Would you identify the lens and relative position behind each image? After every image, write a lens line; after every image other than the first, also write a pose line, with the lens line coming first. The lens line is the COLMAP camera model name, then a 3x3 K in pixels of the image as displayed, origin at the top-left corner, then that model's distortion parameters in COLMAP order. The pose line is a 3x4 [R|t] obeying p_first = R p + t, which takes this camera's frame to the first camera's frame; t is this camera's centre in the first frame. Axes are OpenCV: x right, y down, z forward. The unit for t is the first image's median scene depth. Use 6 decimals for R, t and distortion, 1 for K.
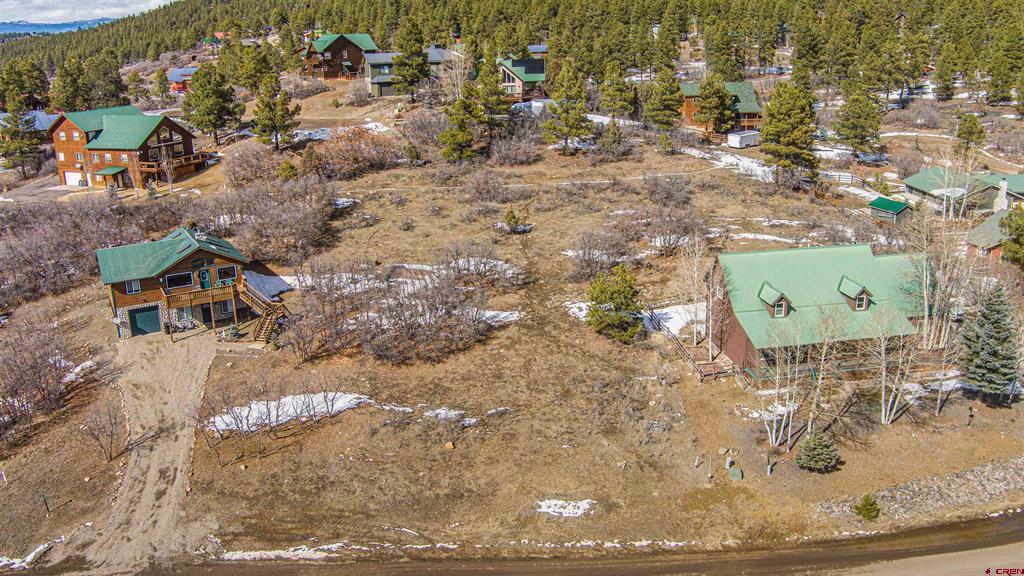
lens RADIAL K [[829.8, 0, 511.8], [0, 829.8, 251.0], [0, 0, 1]] dist [-0.072058, 0.018665]
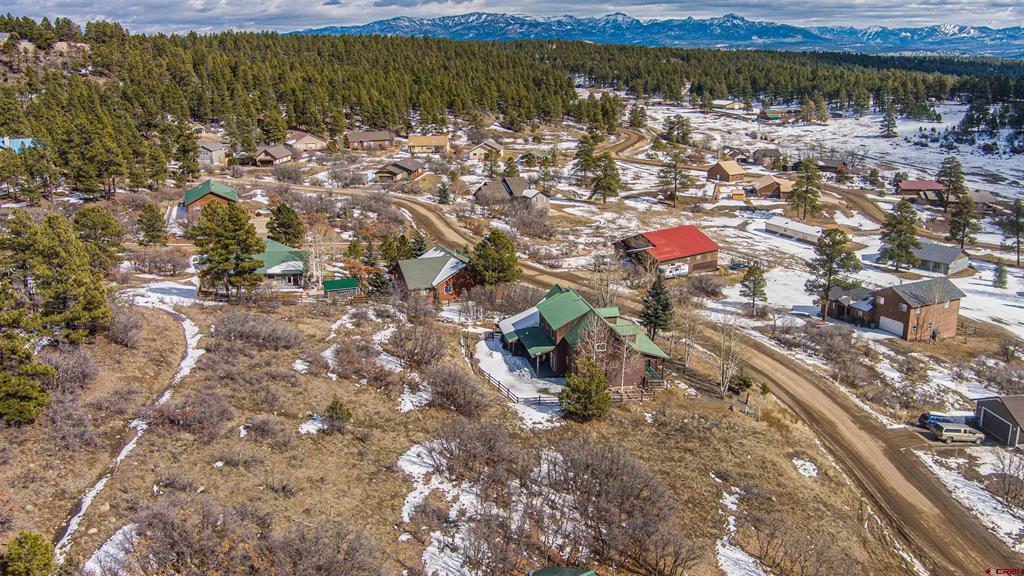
lens RADIAL K [[829.8, 0, 514.4], [0, 829.8, 266.1], [0, 0, 1]] dist [-0.072058, 0.018665]
pose [[-0.049374, -0.220580, 0.974118, -0.926300], [0.262640, 0.938116, 0.225740, -0.374720], [-0.963630, 0.266988, 0.011614, 0.988480]]
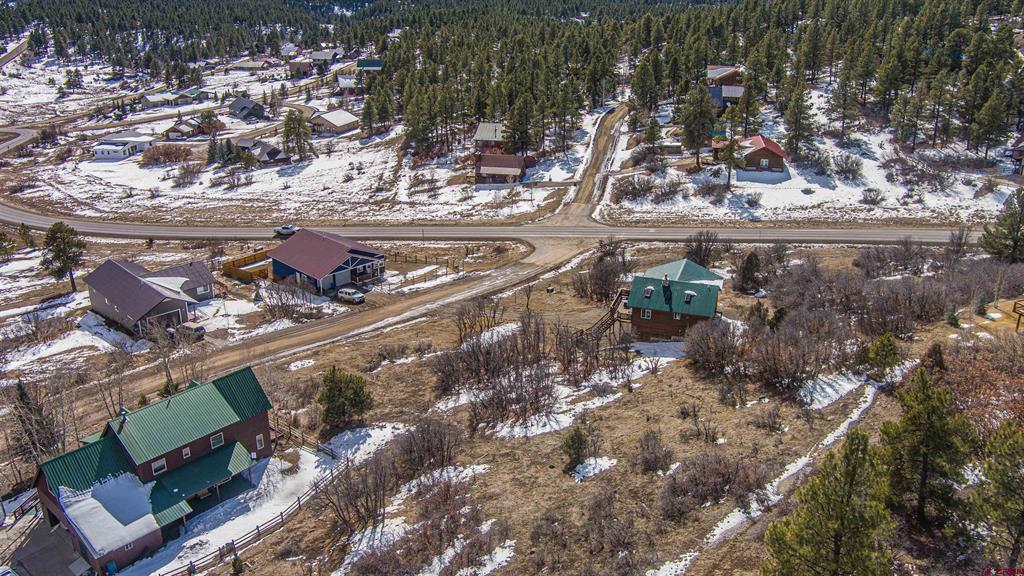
lens RADIAL K [[829.8, 0, 511.2], [0, 829.8, 248.1], [0, 0, 1]] dist [-0.072058, 0.018665]
pose [[-0.759162, 0.237099, -0.606183, 0.563536], [-0.145460, 0.845946, 0.513047, -0.694254], [0.634441, 0.477661, -0.607721, 1.658944]]
